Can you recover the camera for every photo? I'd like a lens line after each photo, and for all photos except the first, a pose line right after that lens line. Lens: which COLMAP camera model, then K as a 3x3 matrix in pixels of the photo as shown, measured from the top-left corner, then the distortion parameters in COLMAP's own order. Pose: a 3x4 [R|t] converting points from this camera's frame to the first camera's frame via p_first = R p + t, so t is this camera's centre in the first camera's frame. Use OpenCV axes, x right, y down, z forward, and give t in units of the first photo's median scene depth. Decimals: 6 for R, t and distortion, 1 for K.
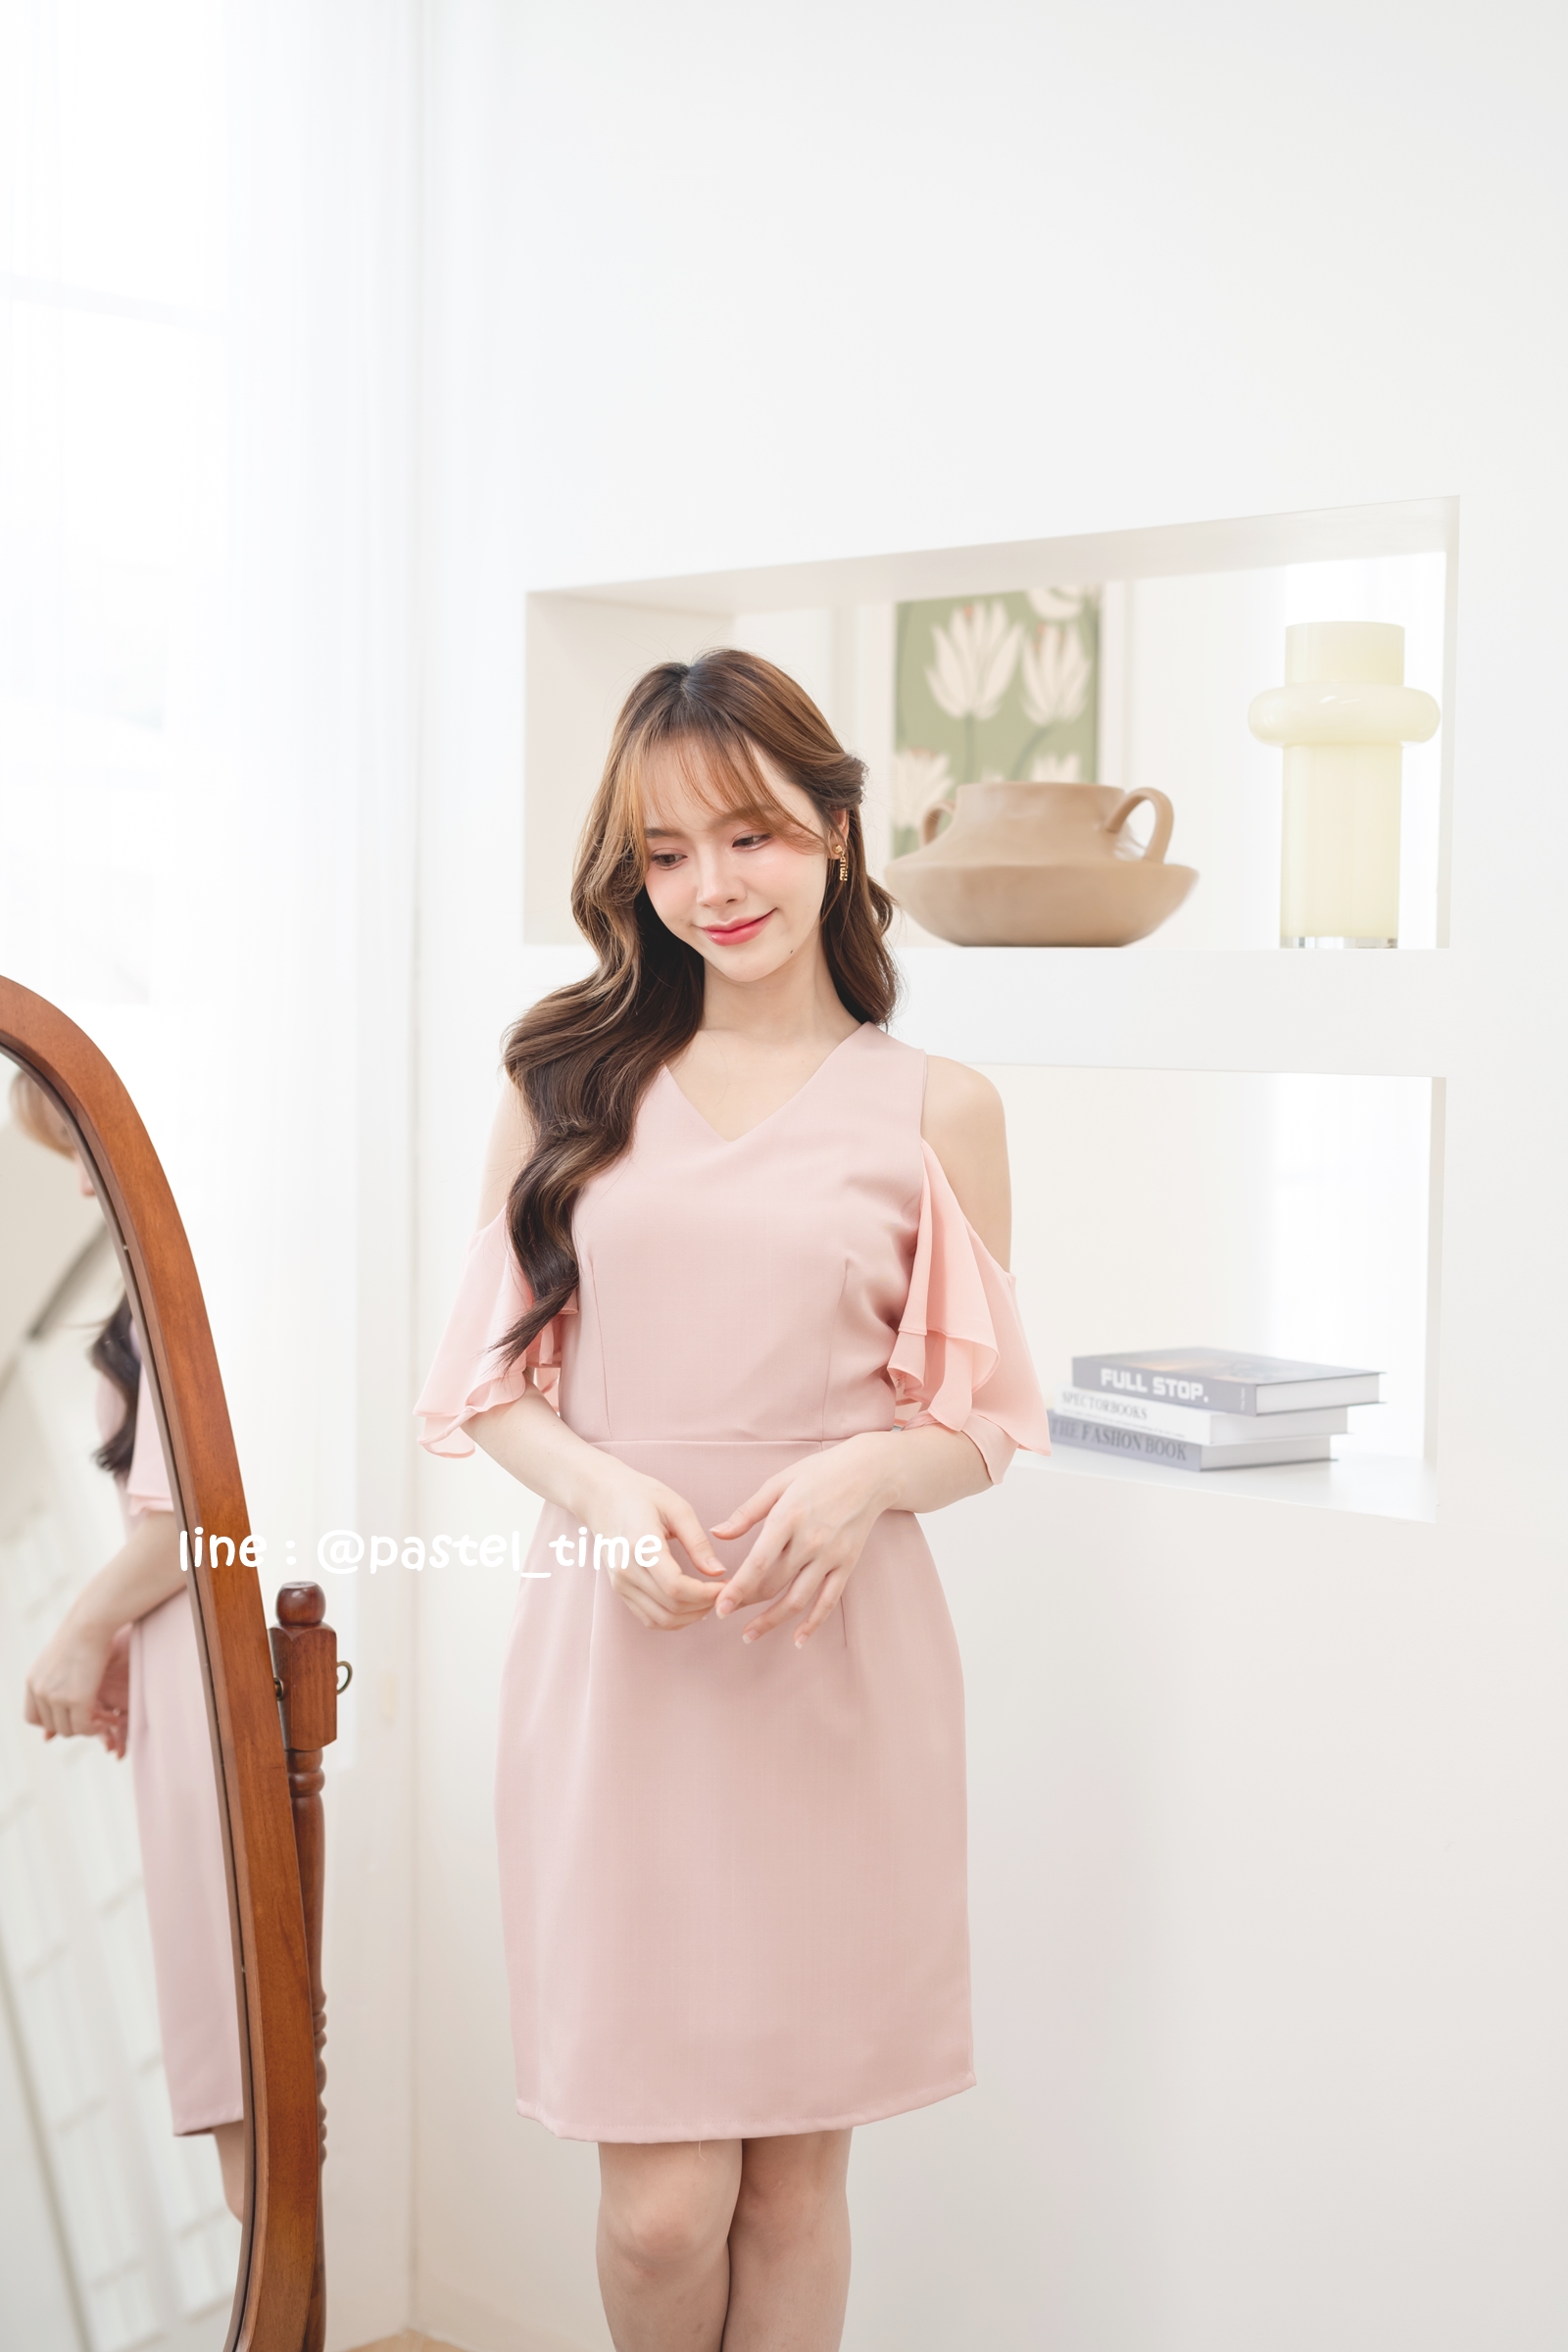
lens RADIAL K [[3452.1, 0, 742.6], [0, 3452.1, 1232.3], [0, 0, 1]] dist [-0.005688, 0.052644]
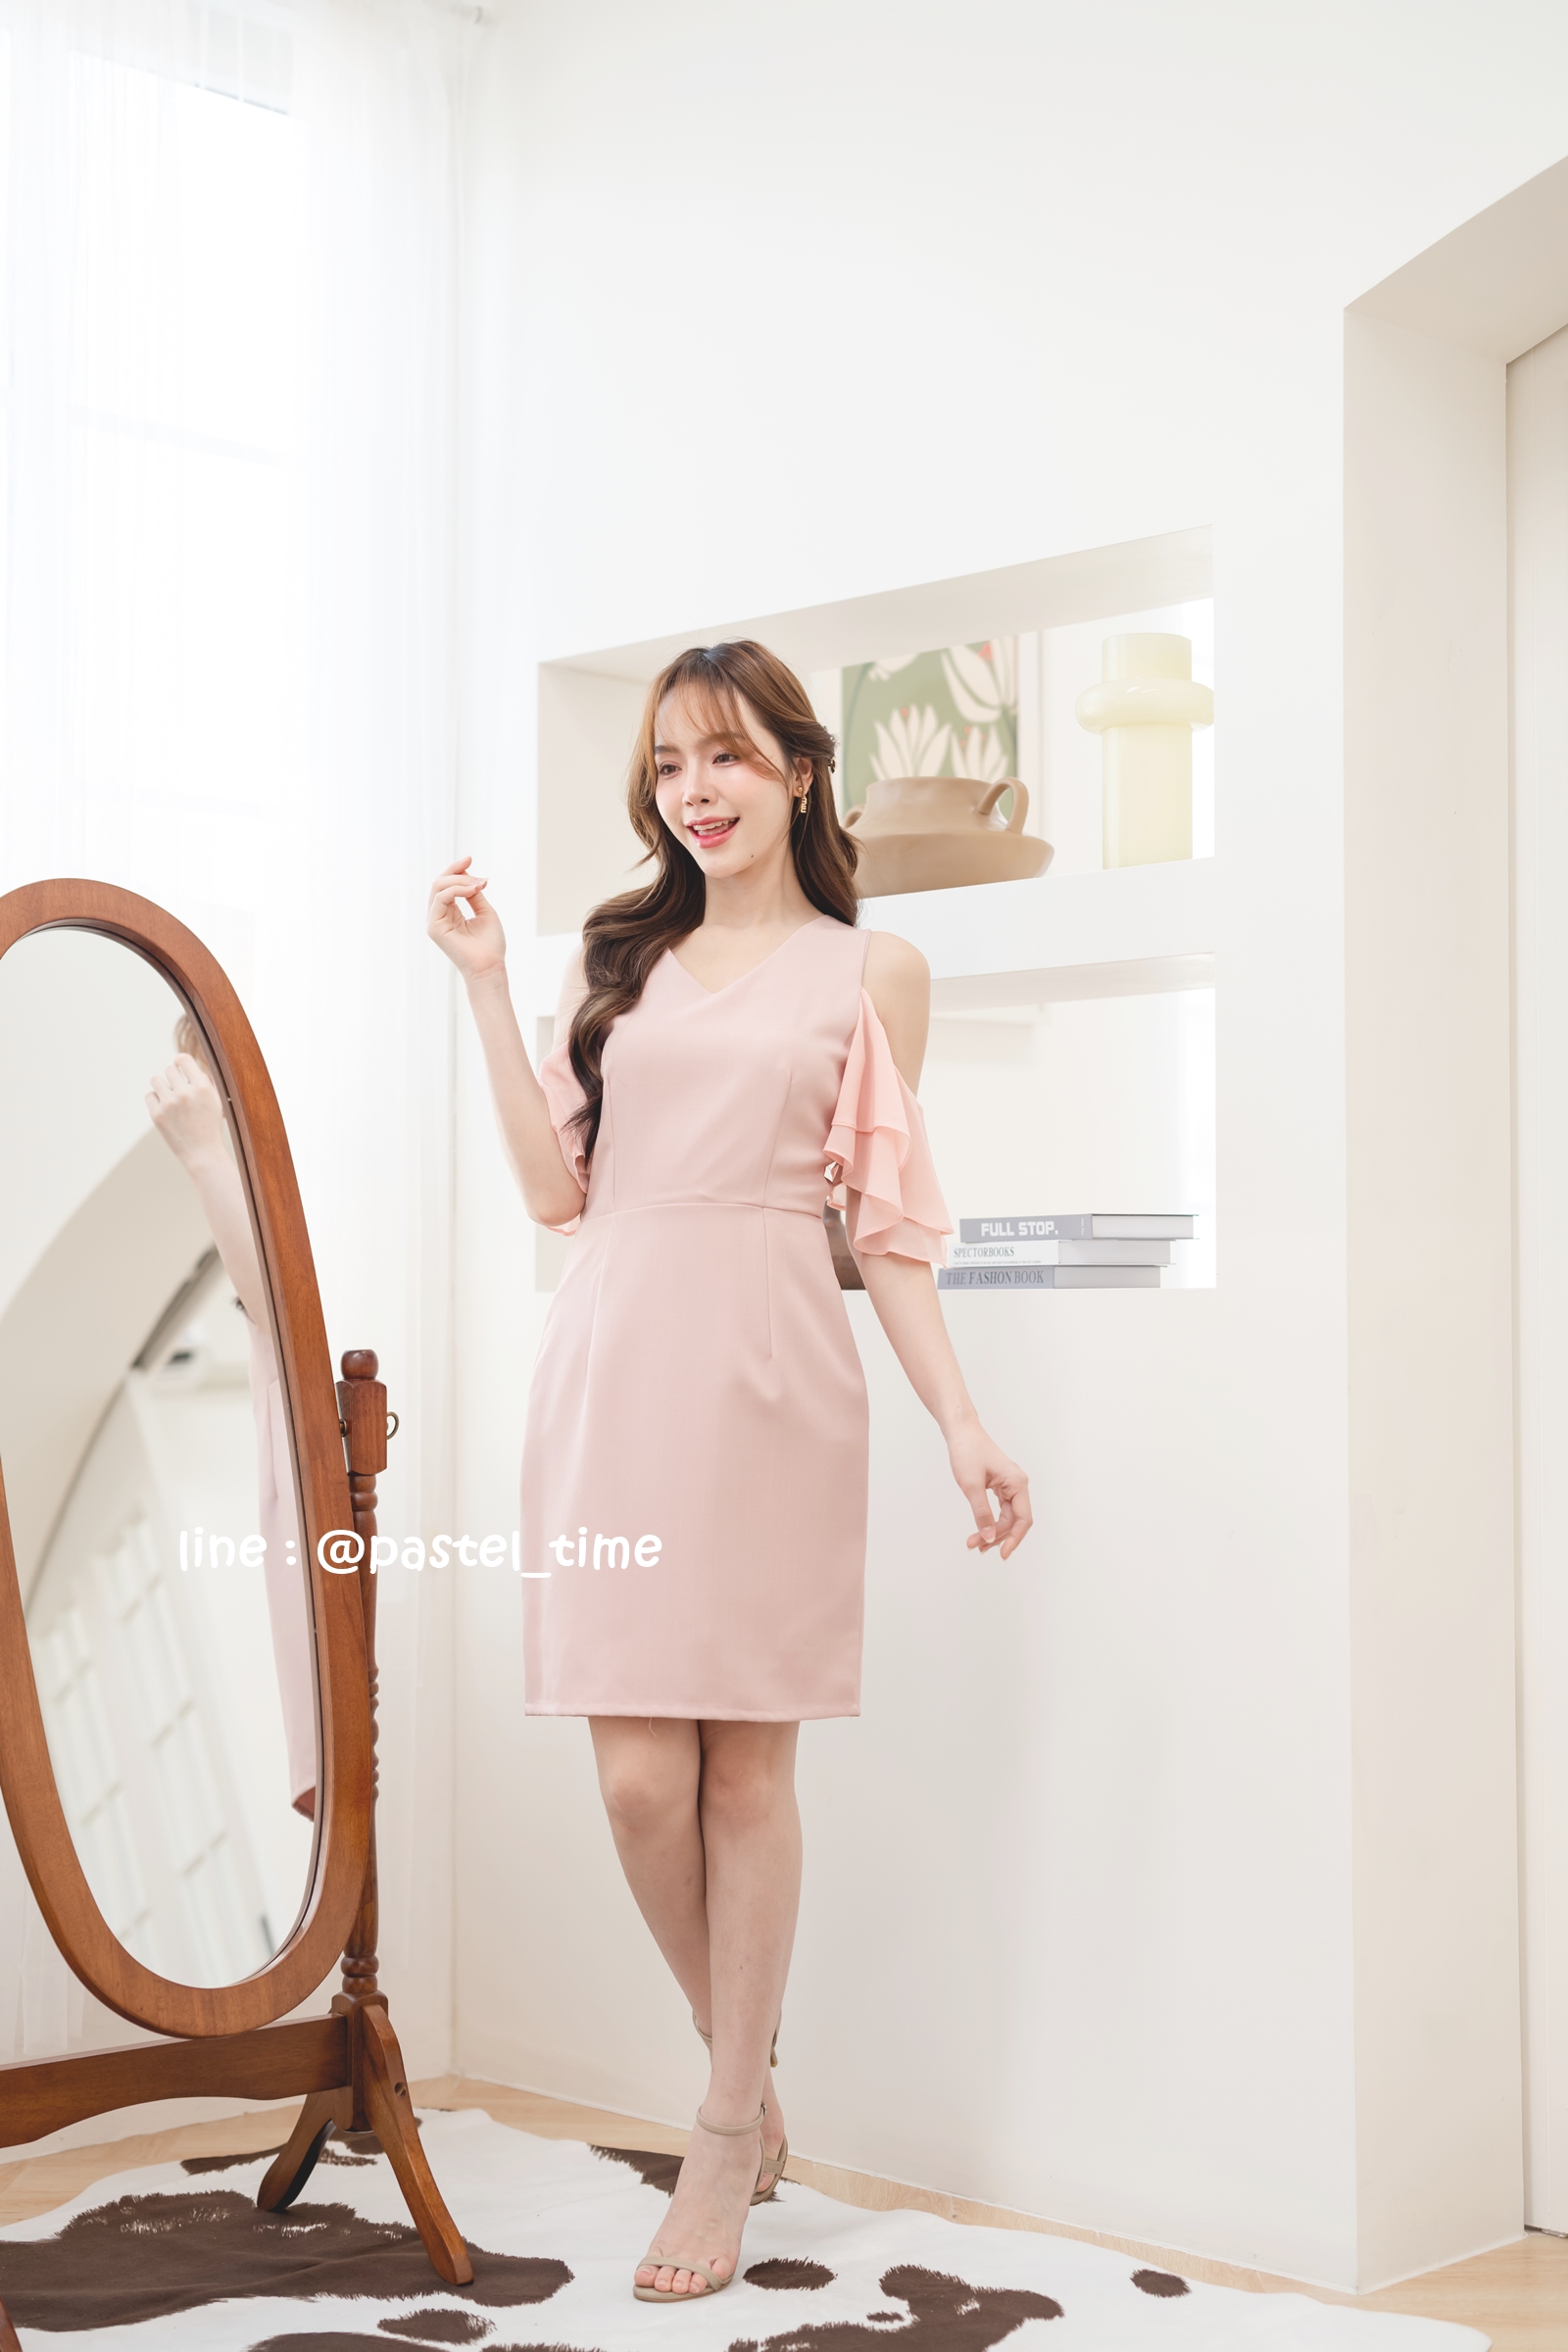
lens RADIAL K [[3427.7, 0, 784.9], [0, 3427.7, 1183.0], [0, 0, 1]] dist [-0.008037, 0.018148]
pose [[0.999941, -0.009889, -0.004450, 0.040538], [0.009379, 0.994660, -0.102780, 0.172831], [0.005442, 0.102733, 0.994694, -0.305942]]
